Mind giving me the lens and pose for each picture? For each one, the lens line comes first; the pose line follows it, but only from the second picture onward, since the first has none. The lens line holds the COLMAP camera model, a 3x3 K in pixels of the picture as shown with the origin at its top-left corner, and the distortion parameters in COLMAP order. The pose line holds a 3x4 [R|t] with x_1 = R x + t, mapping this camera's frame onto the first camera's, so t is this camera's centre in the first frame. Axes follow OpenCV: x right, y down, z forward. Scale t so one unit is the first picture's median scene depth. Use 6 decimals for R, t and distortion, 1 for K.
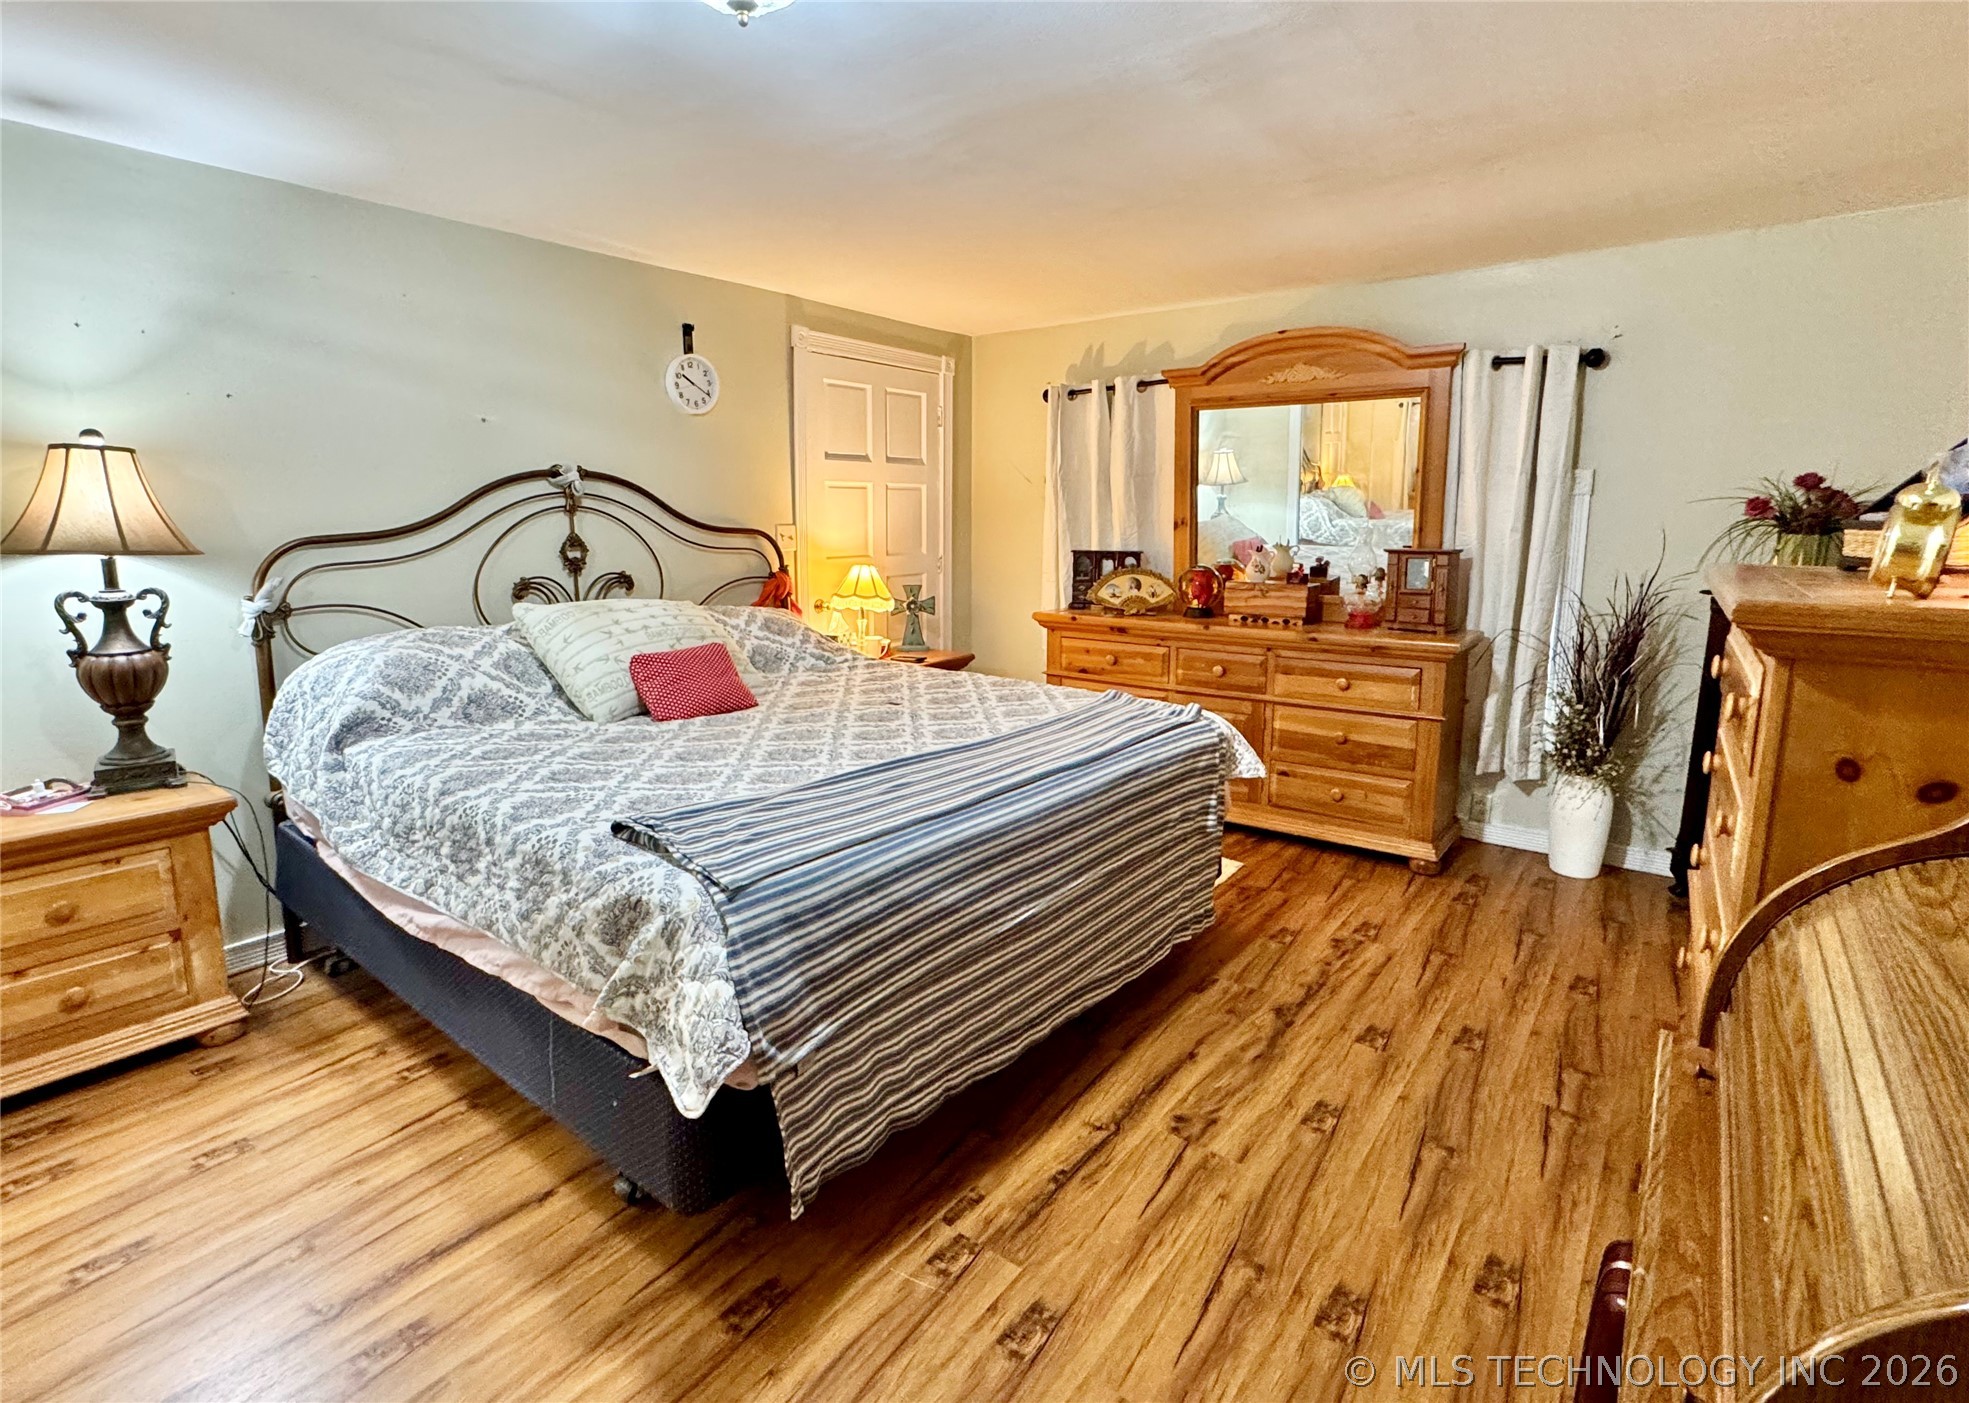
lens RADIAL K [[932.9, 0, 976.6], [0, 932.9, 691.6], [0, 0, 1]] dist [-0.047863, -0.000100]
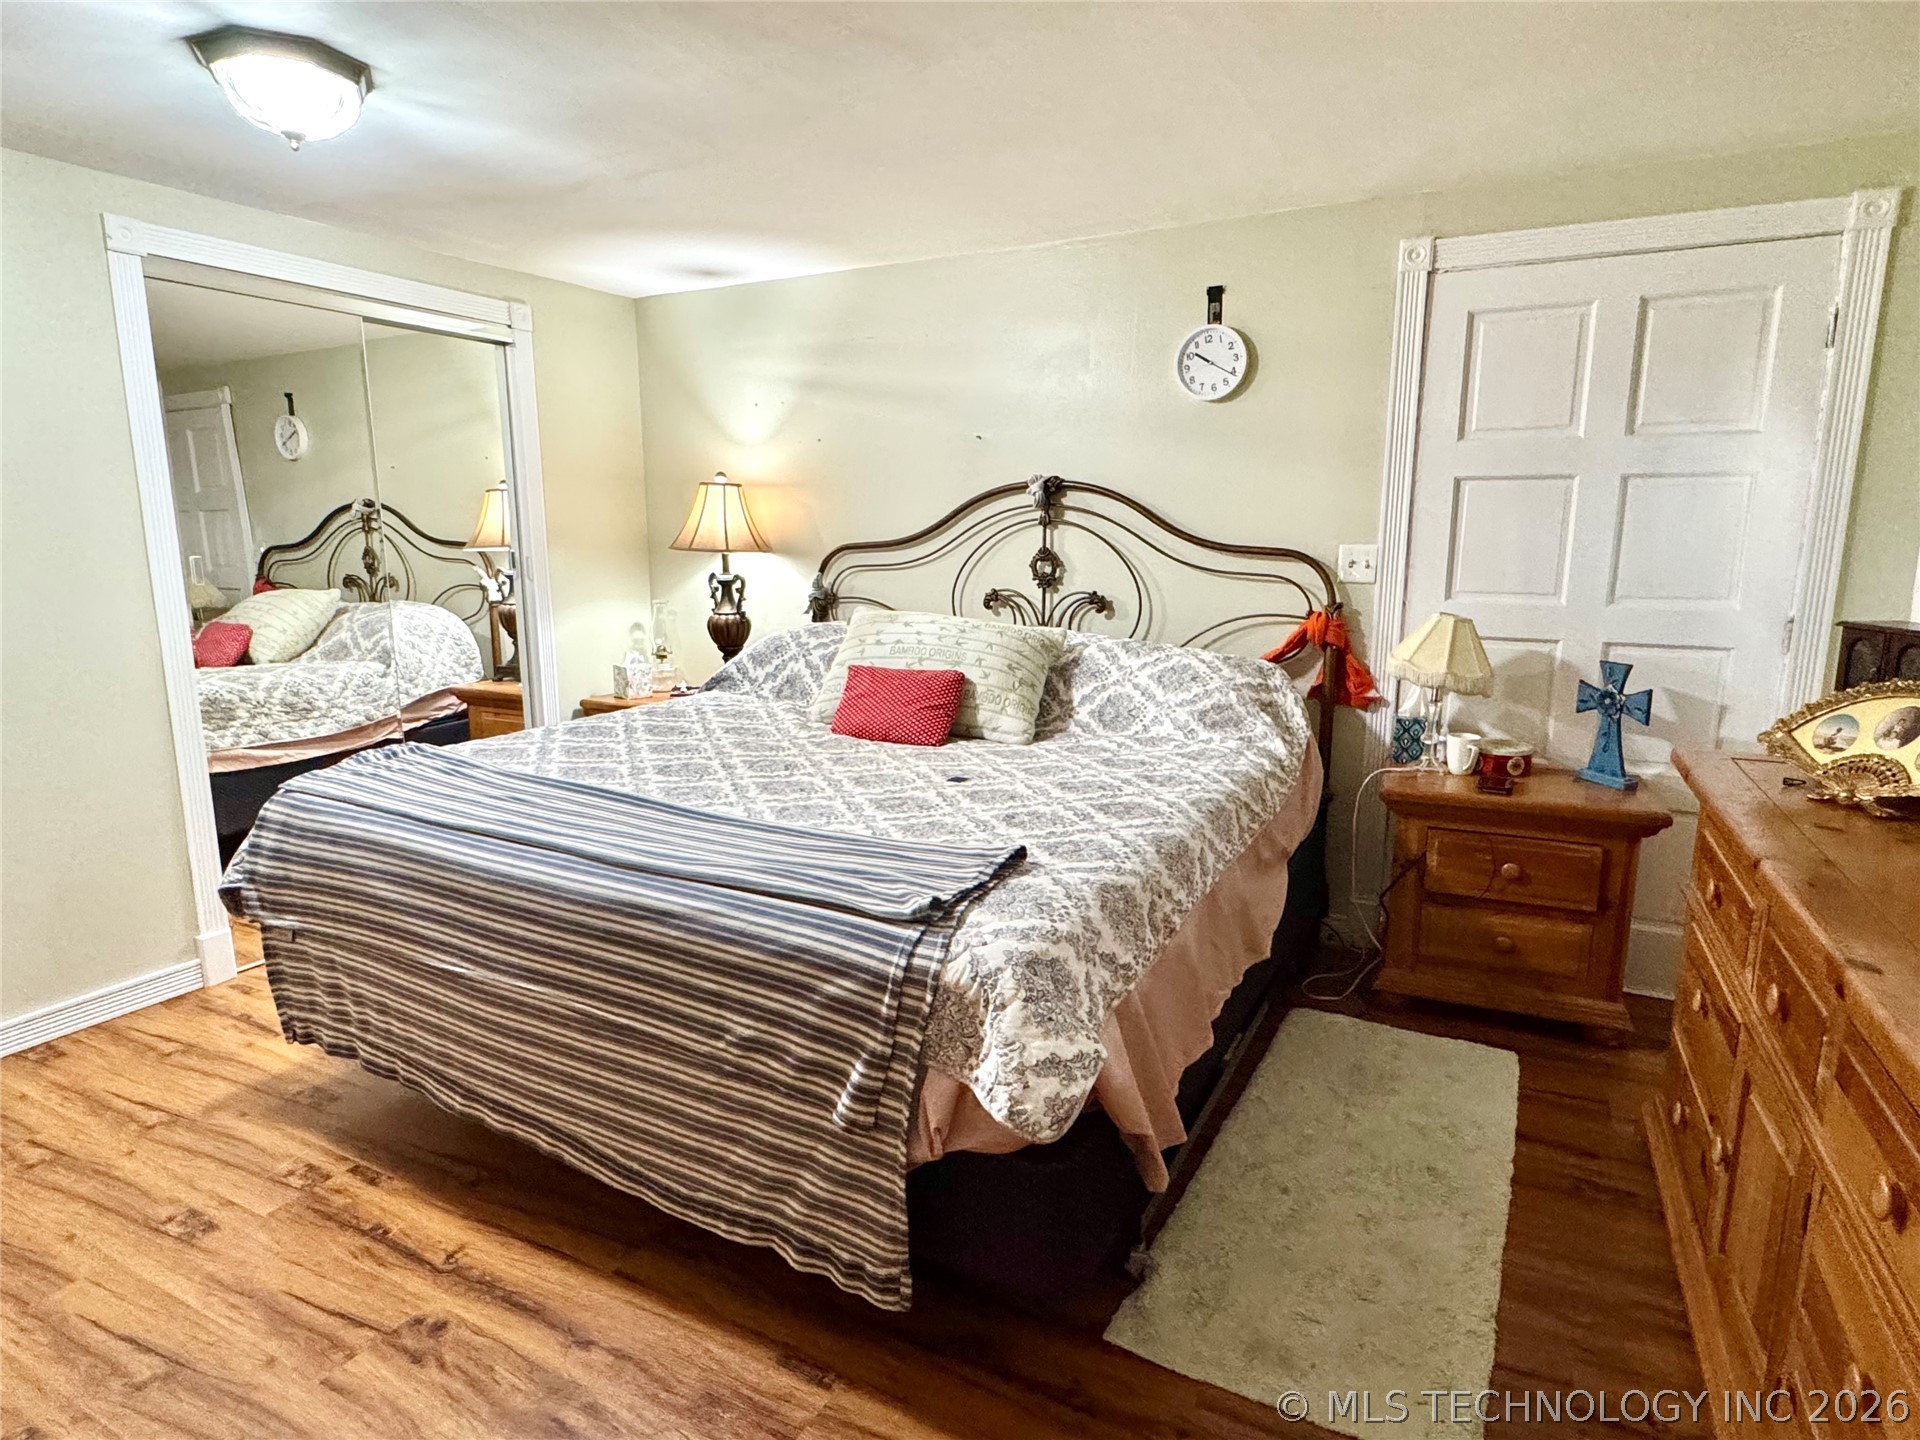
lens RADIAL K [[1048.4, 0, 956.3], [0, 1048.4, 719.0], [0, 0, 1]] dist [-0.015324, 0.001131]
pose [[0.176788, 0.174532, -0.968651, 0.951618], [-0.177945, 0.973602, 0.142947, -0.204396], [0.968030, 0.147095, 0.203178, 1.067543]]
